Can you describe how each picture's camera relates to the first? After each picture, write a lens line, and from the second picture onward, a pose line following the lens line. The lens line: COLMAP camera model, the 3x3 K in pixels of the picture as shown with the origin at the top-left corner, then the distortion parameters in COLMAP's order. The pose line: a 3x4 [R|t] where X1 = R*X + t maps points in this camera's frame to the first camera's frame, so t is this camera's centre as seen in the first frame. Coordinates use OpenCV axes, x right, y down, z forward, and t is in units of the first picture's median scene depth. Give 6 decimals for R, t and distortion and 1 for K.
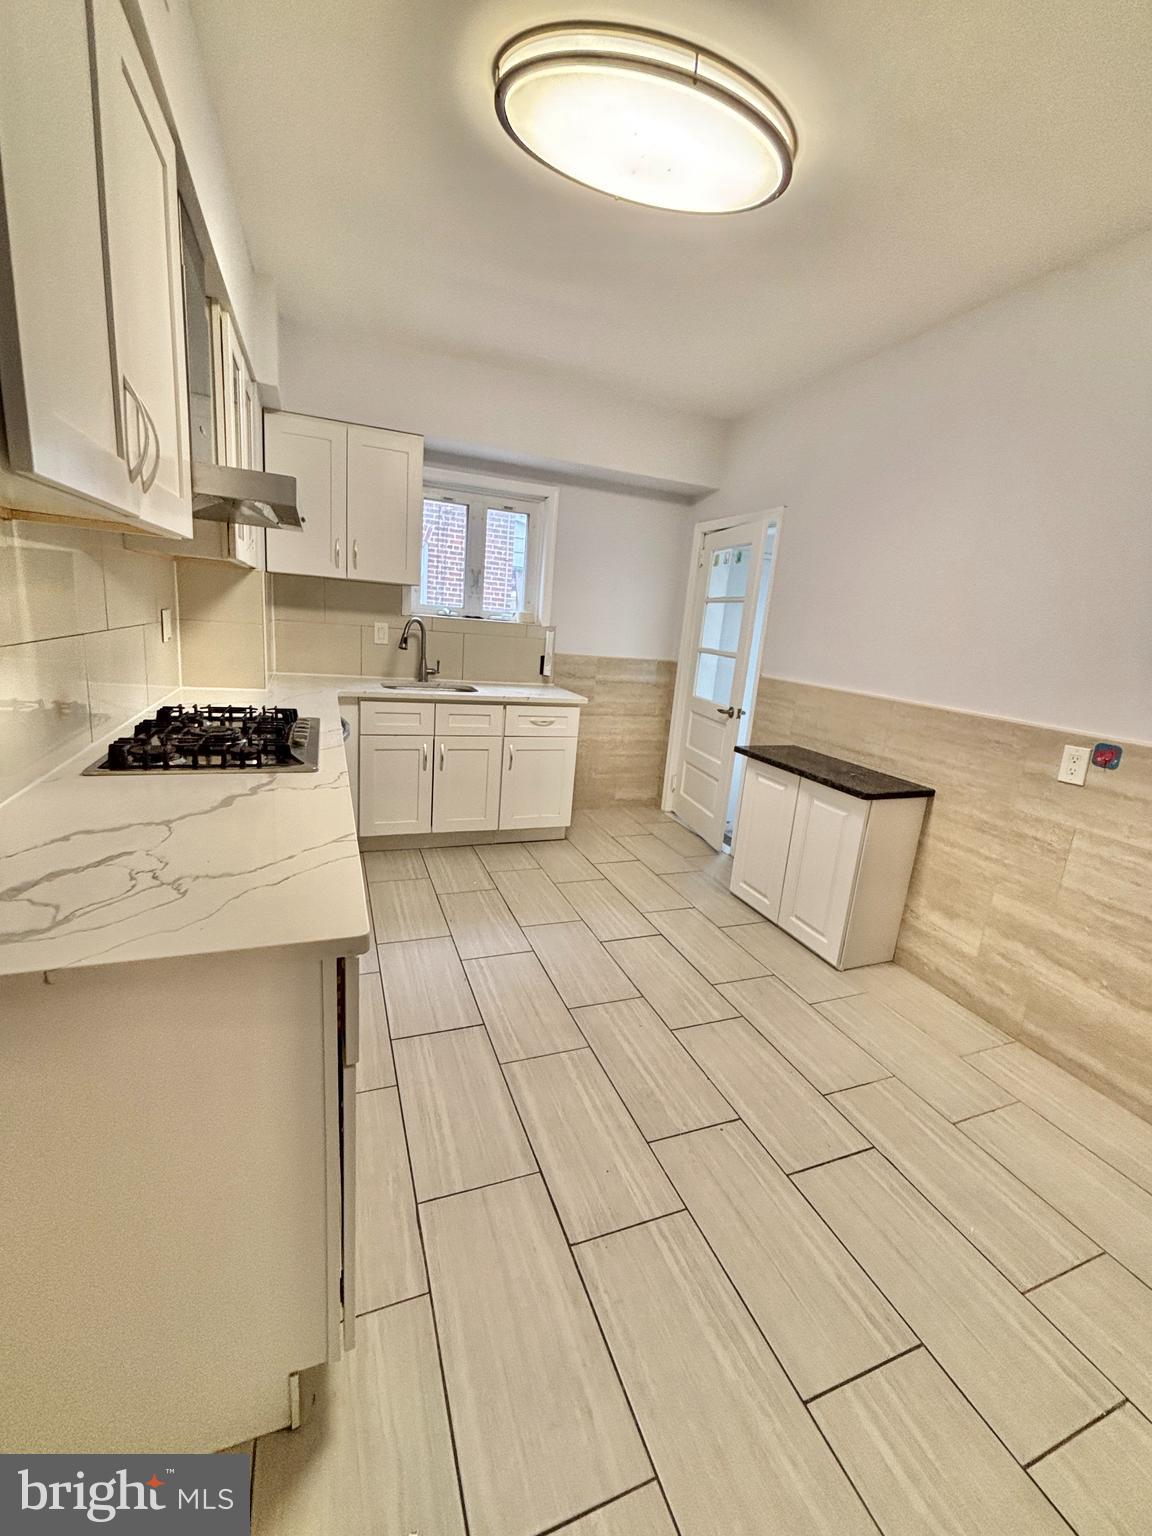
lens RADIAL K [[622.5, 0, 574.8], [0, 622.5, 766.3], [0, 0, 1]] dist [0.002277, -0.001547]
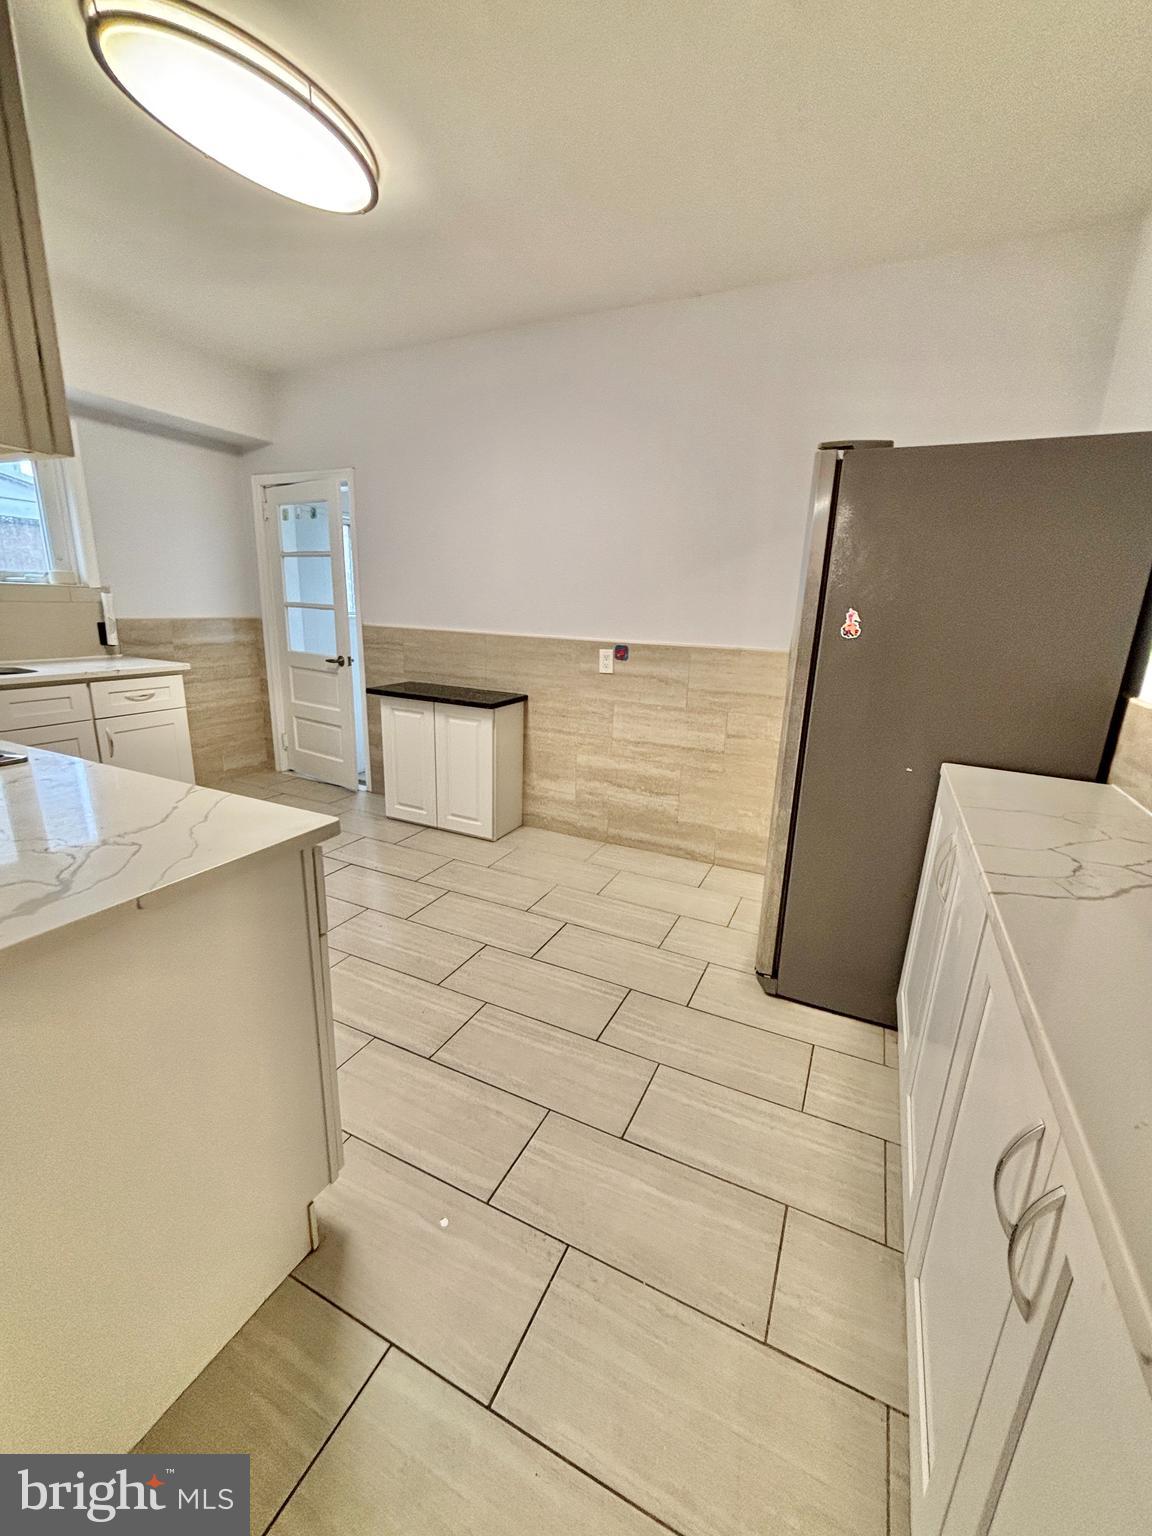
lens RADIAL K [[622.5, 0, 571.3], [0, 622.5, 769.8], [0, 0, 1]] dist [0.002277, -0.001547]
pose [[0.738044, -0.226472, 0.635612, -0.203792], [0.177594, 0.973977, 0.140819, 0.017006], [-0.650962, 0.008951, 0.759057, -0.086855]]
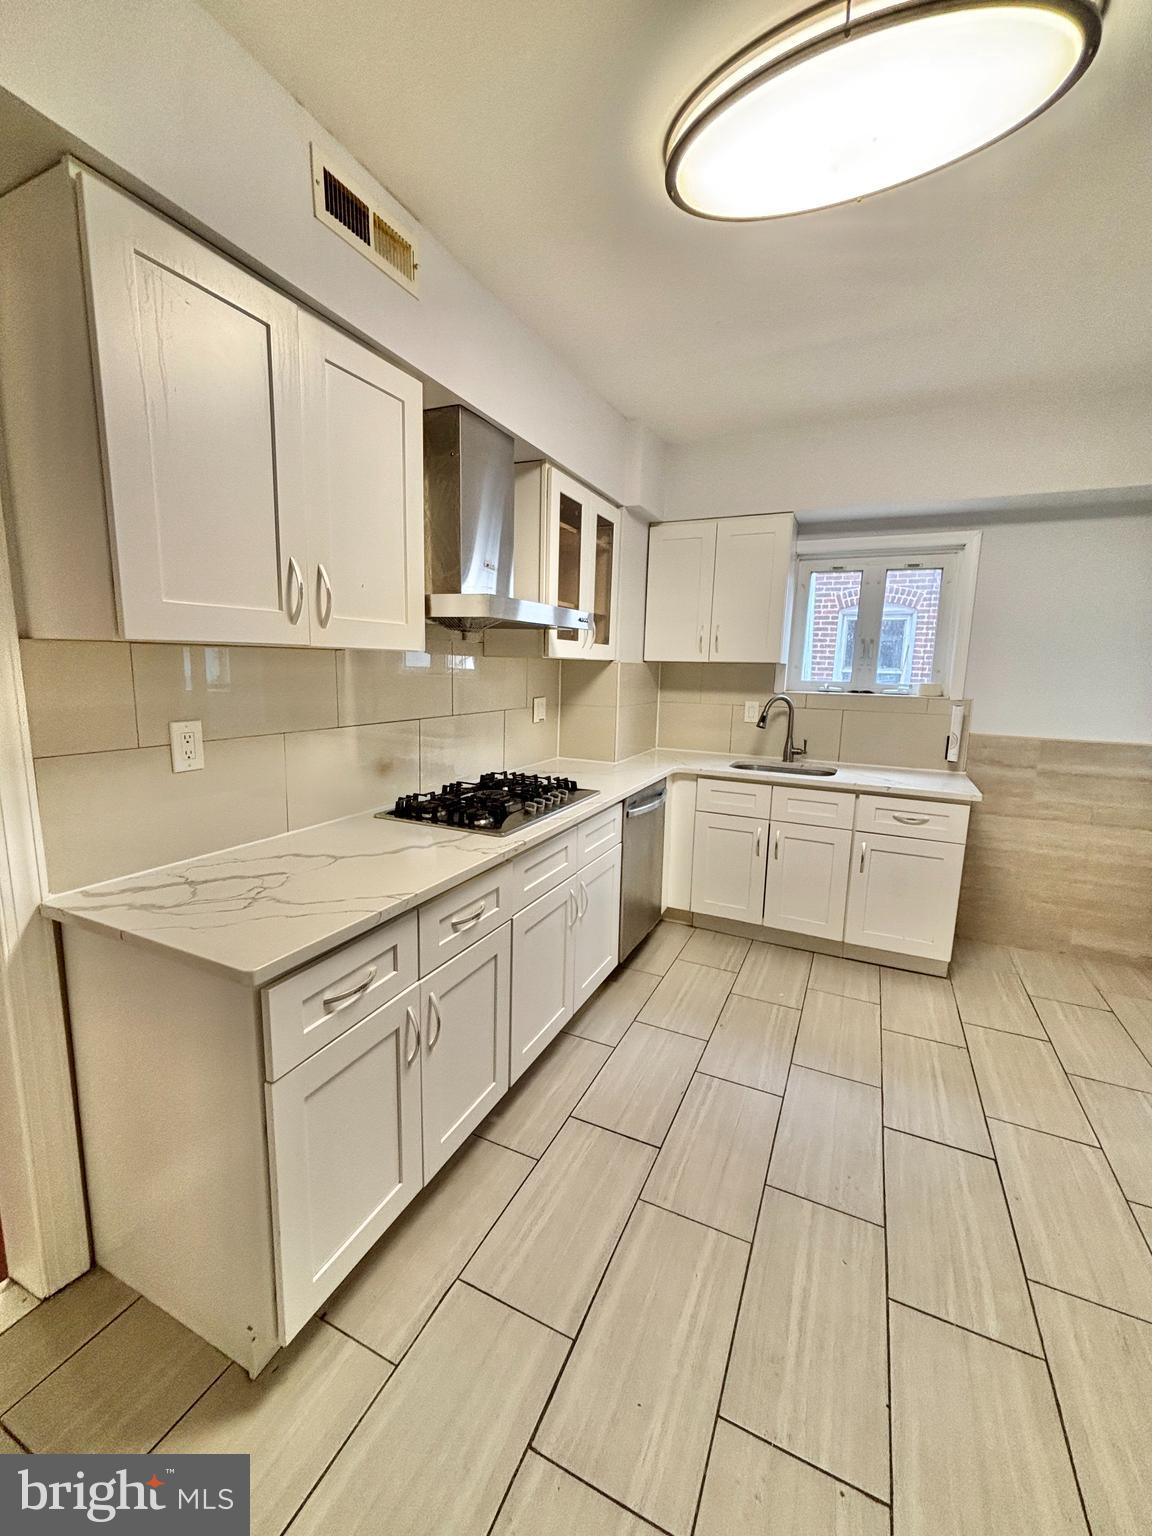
lens RADIAL K [[622.5, 0, 571.6], [0, 622.5, 766.0], [0, 0, 1]] dist [0.002277, -0.001547]
pose [[0.684959, 0.052569, -0.726682, 0.246927], [-0.136676, 0.988958, -0.057287, -0.036634], [0.715647, 0.138559, 0.684581, 0.144995]]
